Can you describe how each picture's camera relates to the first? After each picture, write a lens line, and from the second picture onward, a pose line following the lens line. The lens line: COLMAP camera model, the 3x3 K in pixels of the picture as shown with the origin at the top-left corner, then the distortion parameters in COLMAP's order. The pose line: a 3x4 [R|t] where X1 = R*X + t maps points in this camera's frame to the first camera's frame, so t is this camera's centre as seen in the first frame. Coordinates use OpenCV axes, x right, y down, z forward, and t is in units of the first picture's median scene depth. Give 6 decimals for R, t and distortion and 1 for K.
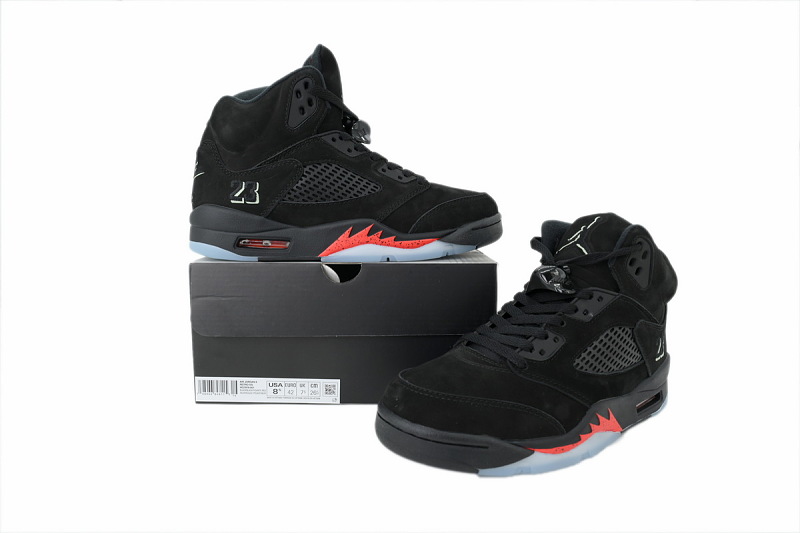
lens RADIAL K [[577.5, 0, 400.0], [0, 577.5, 266.5], [0, 0, 1]] dist [0.001350, -0.000842]
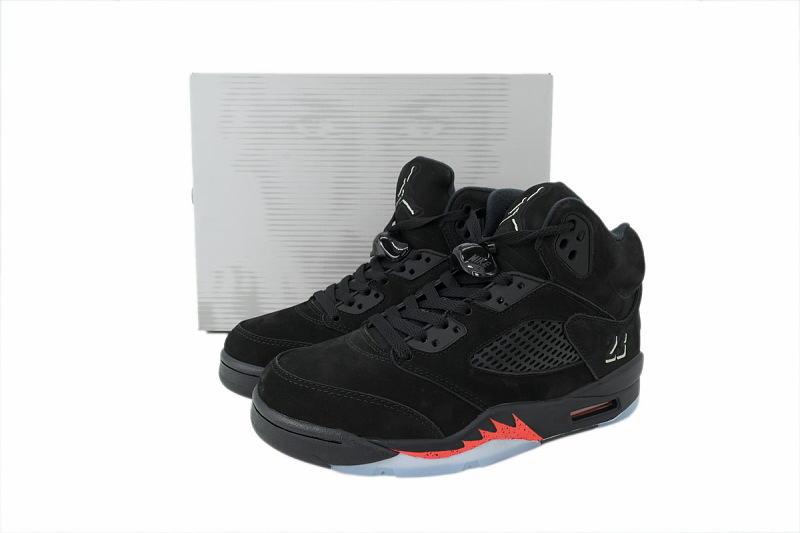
lens RADIAL K [[577.5, 0, 400.0], [0, 577.5, 266.5], [0, 0, 1]] dist [0.001350, -0.000842]
pose [[0.963129, 0.056660, -0.263008, 0.419931], [-0.032686, 0.994974, 0.094651, -0.048683], [0.267049, -0.082565, 0.960140, 0.152546]]
